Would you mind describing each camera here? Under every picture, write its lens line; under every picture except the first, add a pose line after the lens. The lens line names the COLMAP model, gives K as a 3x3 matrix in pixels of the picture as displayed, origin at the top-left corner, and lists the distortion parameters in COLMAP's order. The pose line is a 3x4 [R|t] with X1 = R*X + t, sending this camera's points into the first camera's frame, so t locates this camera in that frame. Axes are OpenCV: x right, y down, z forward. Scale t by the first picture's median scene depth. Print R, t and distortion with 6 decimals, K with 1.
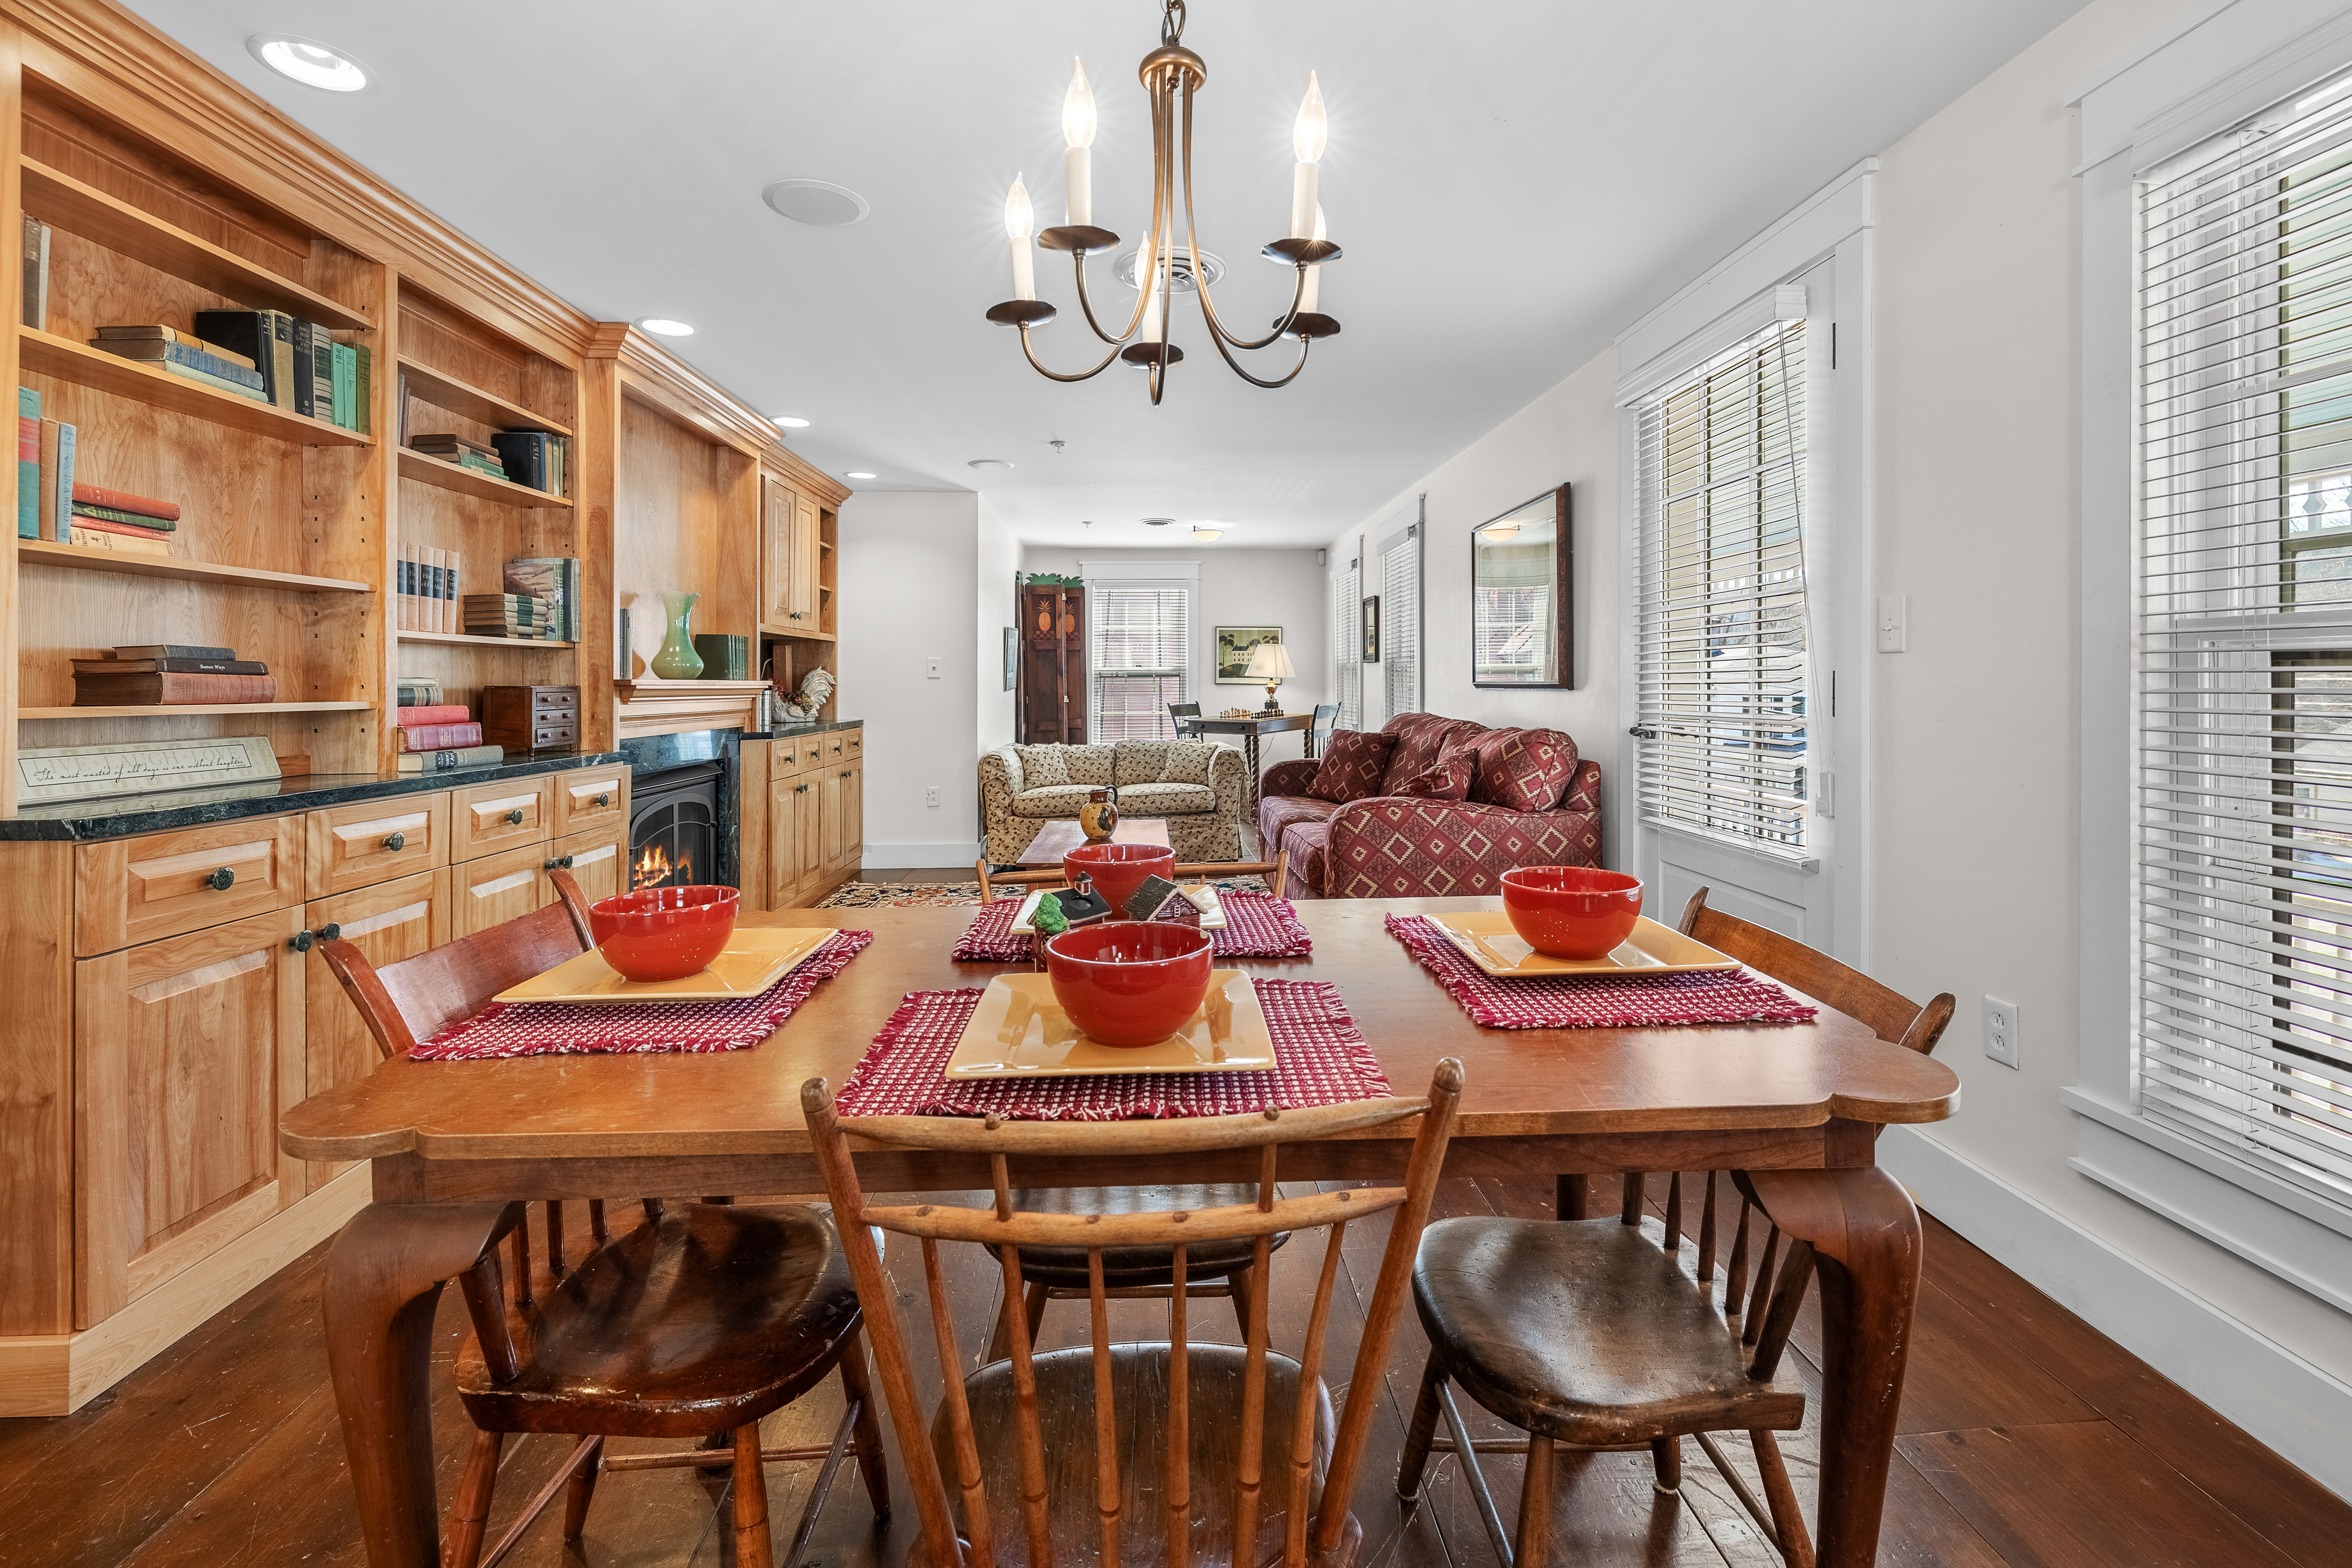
lens RADIAL K [[1028.8, 0, 1178.9], [0, 1028.8, 682.5], [0, 0, 1]] dist [-0.001862, -0.000122]
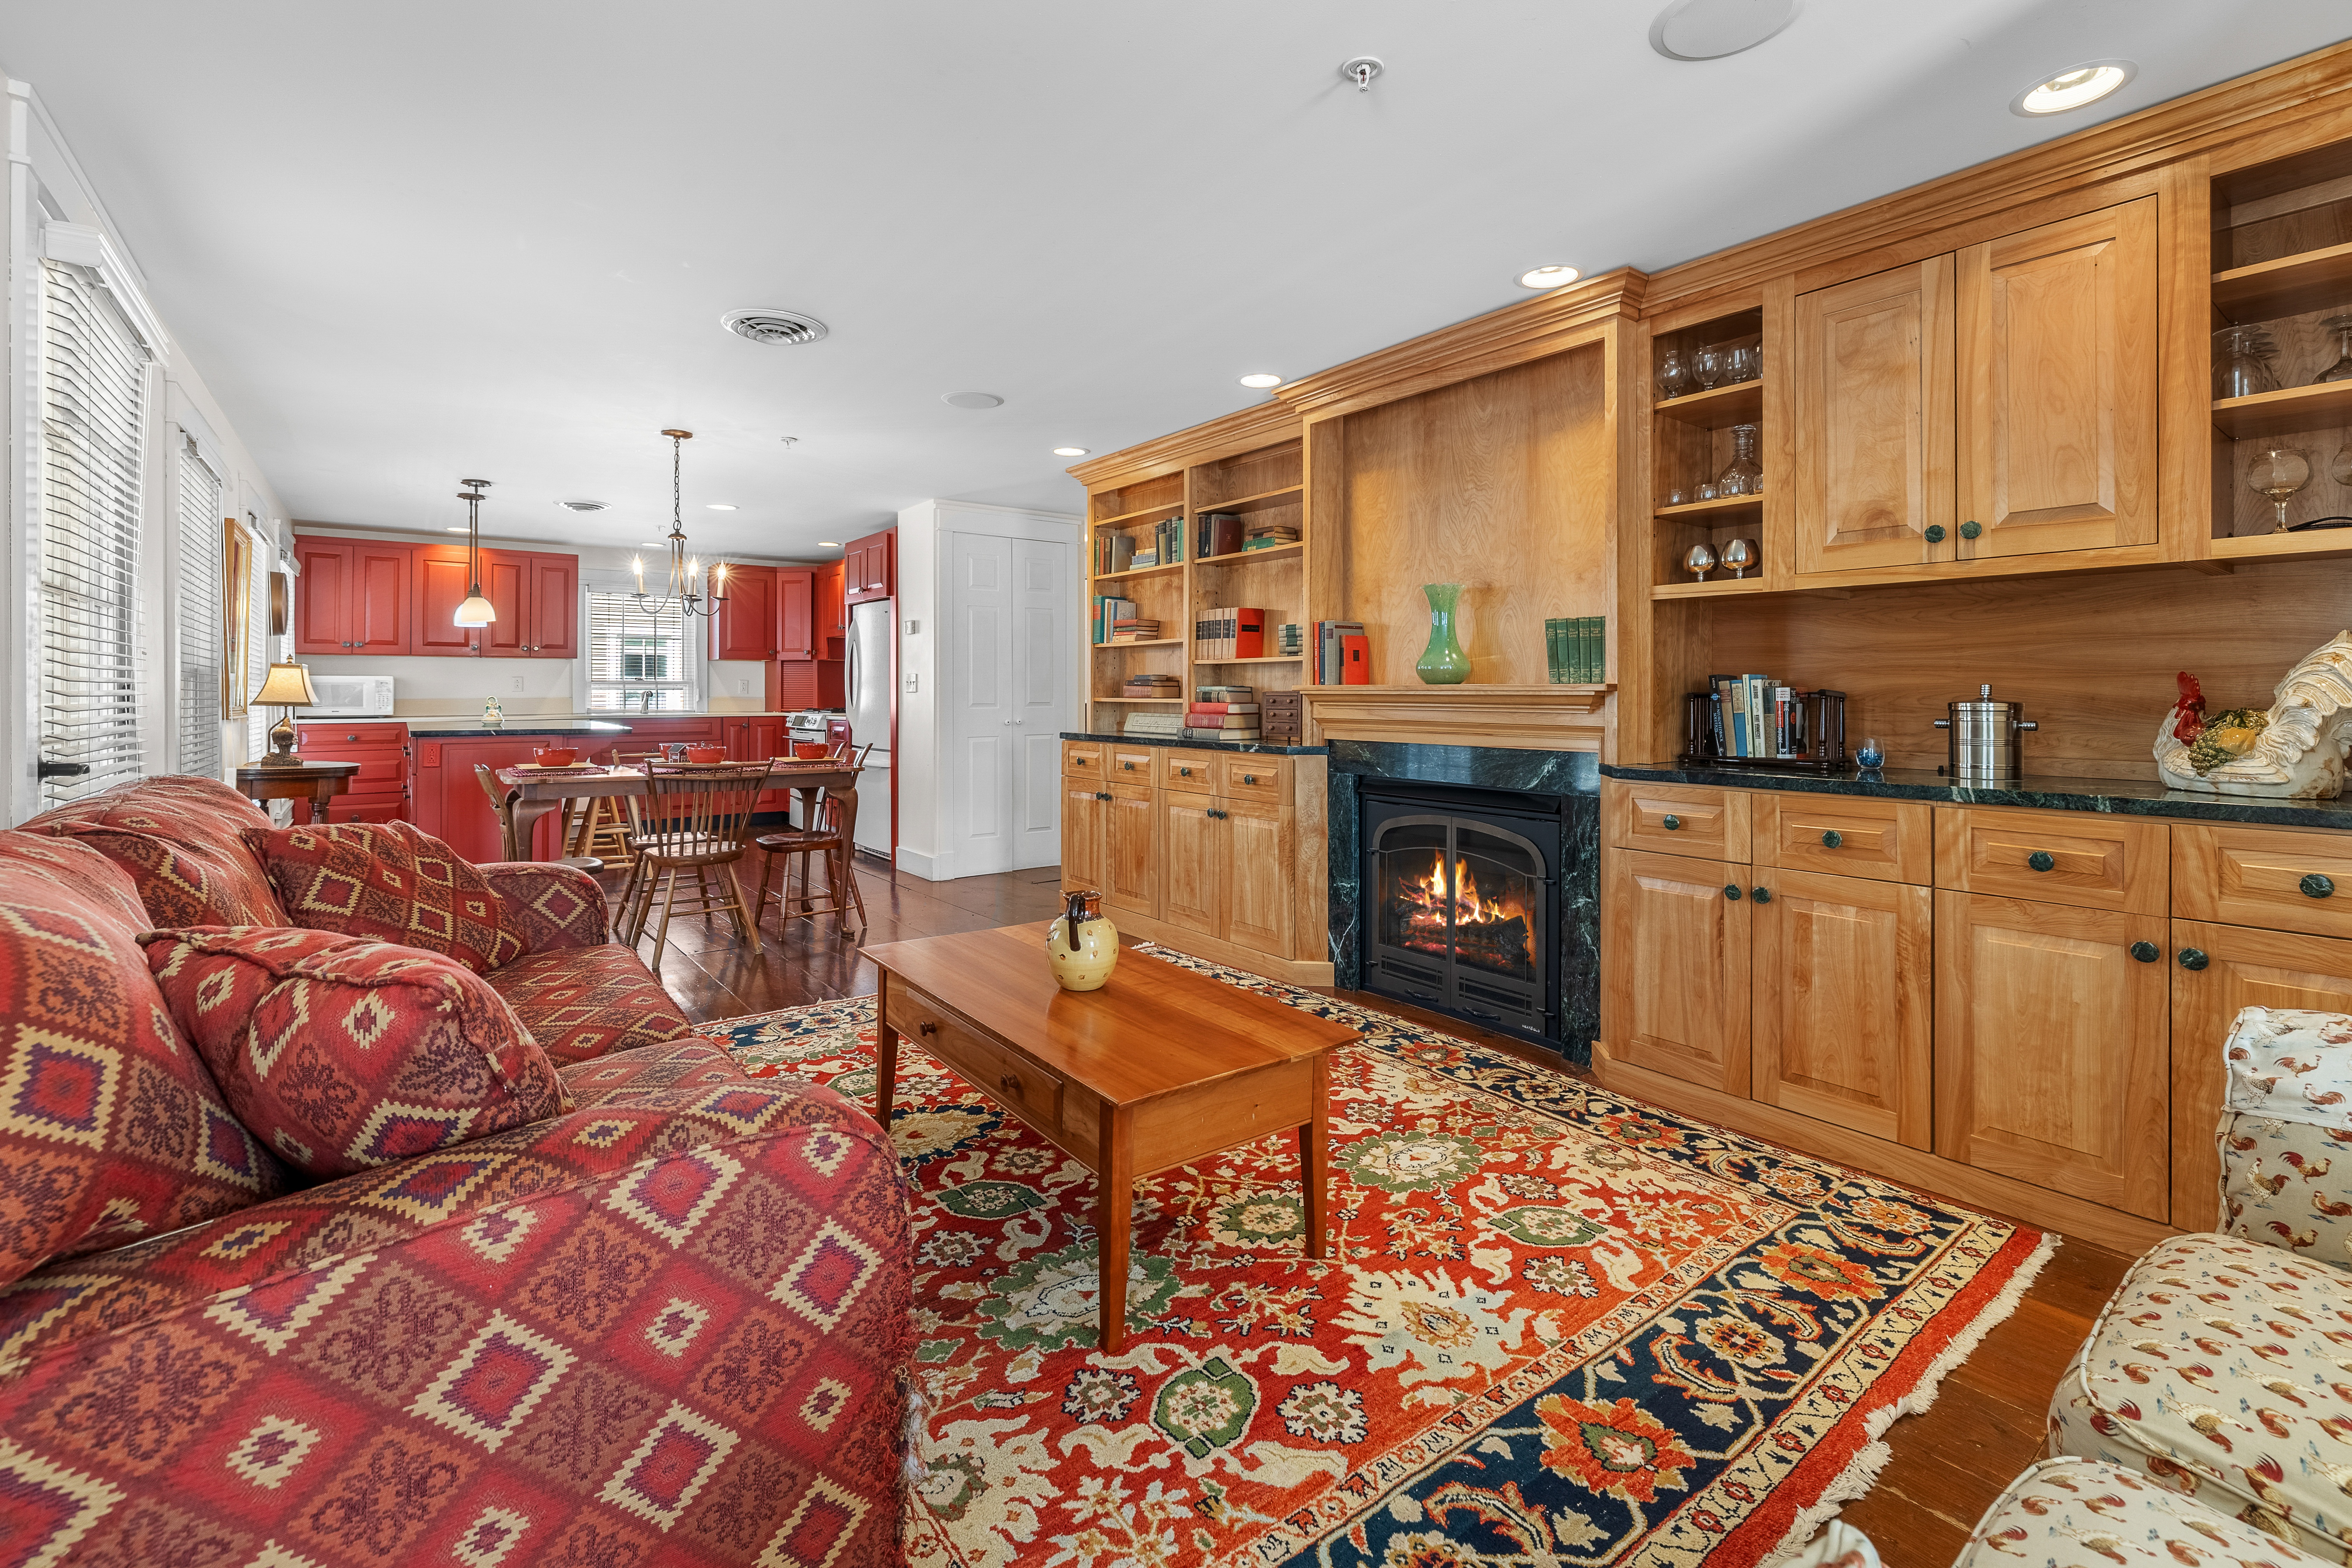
lens RADIAL K [[1028.8, 0, 1178.9], [0, 1028.8, 682.5], [0, 0, 1]] dist [-0.001862, -0.000122]
pose [[-0.821119, -0.000943, -0.570756, 0.171288], [0.003606, 0.999970, -0.006840, 0.000533], [0.570746, -0.007674, -0.821091, 1.380491]]
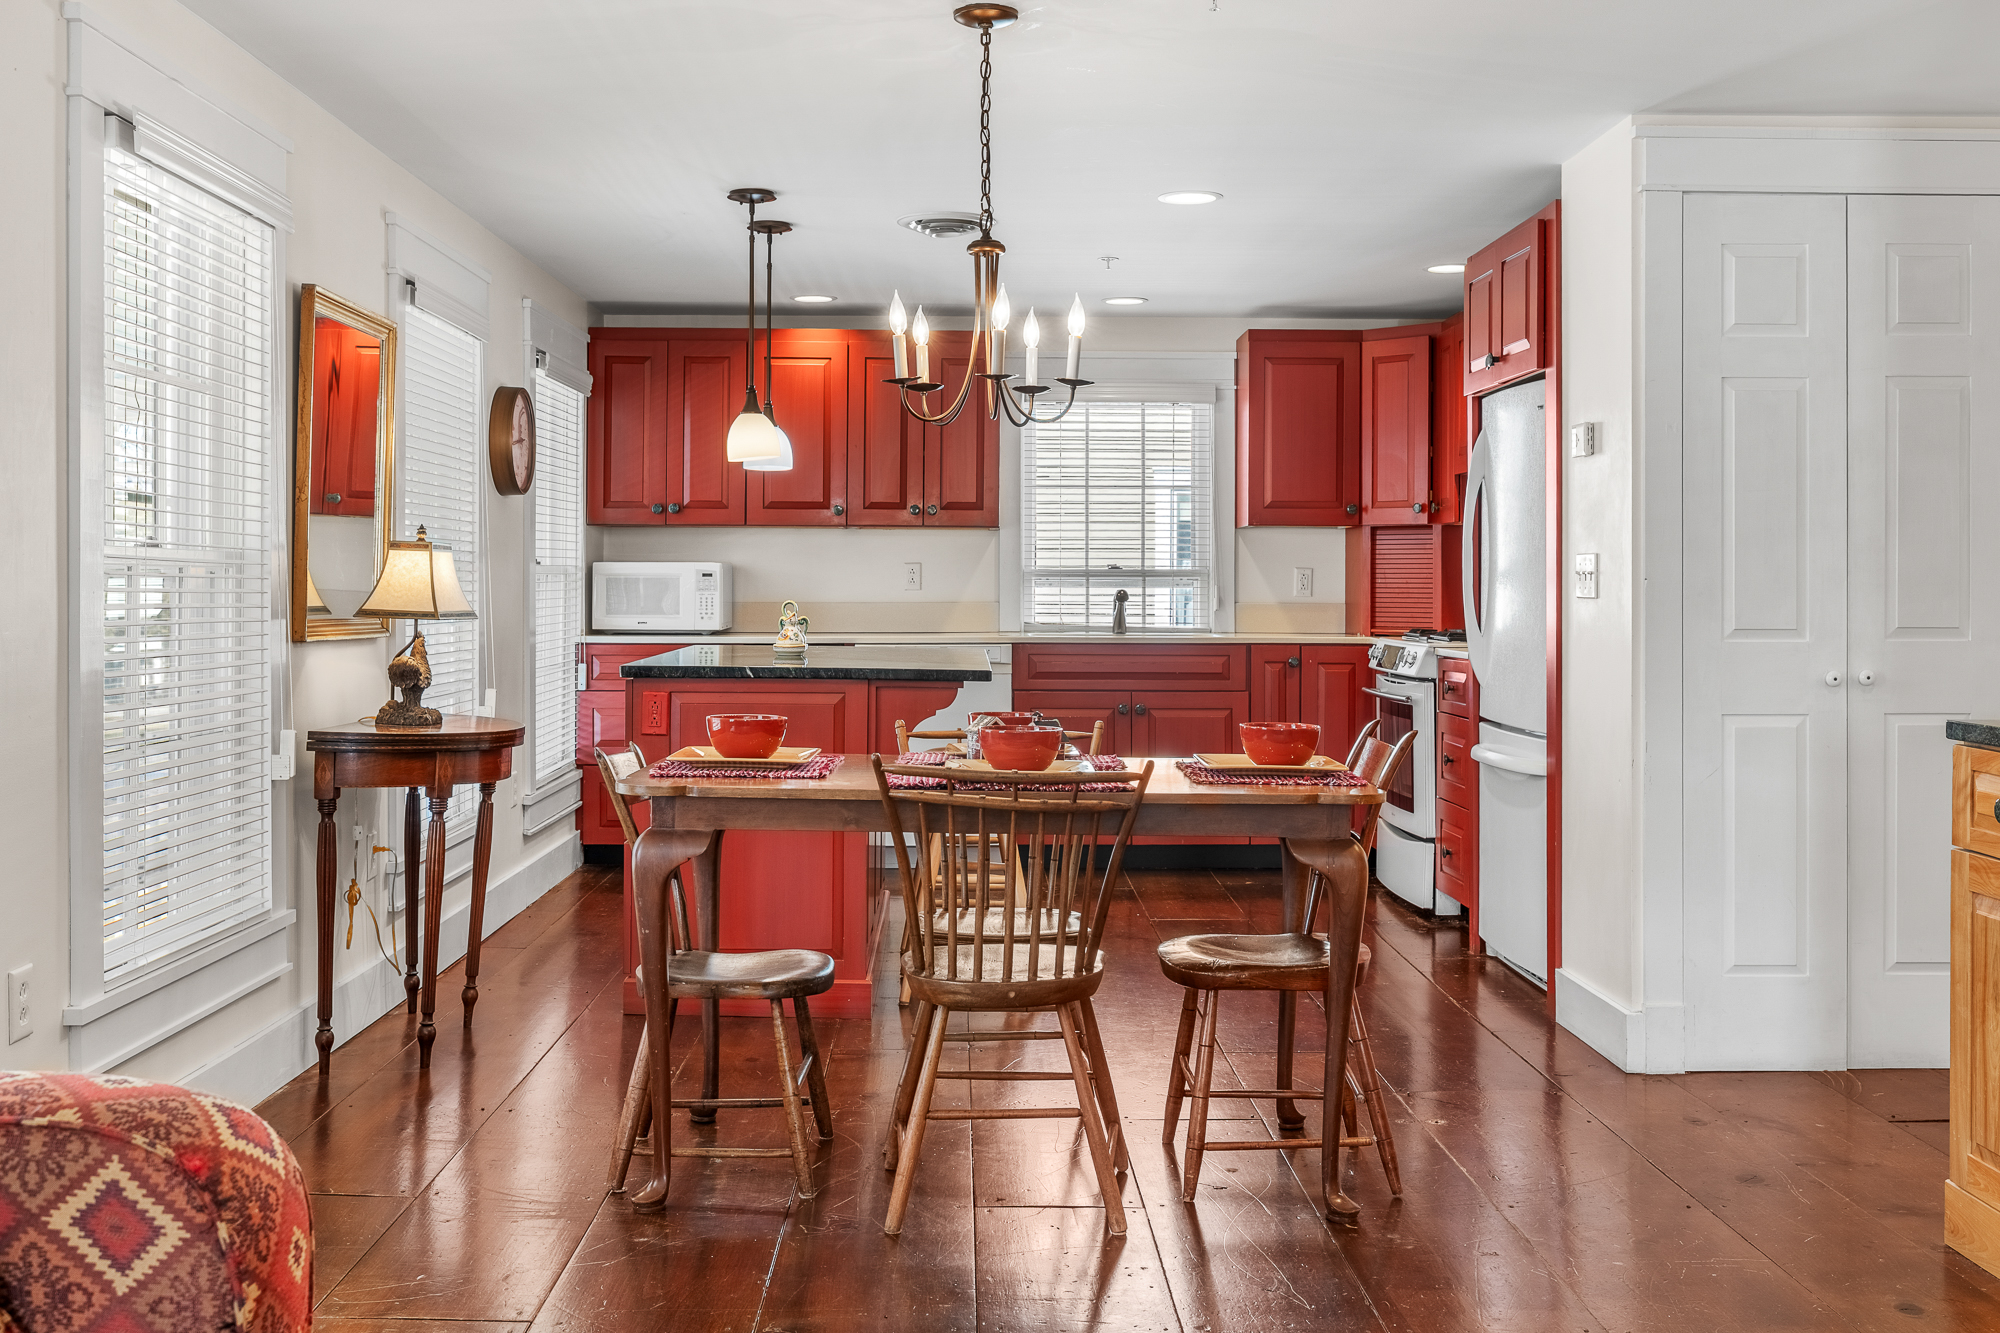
lens RADIAL K [[1990.3, 0, 1002.8], [0, 1990.3, 581.2], [0, 0, 1]] dist [-0.008962, 0.004853]
pose [[-0.999907, 0.000340, 0.013655, -0.028283], [0.000312, 0.999998, -0.002074, -0.004665], [-0.013656, -0.002069, -0.999905, 1.124245]]
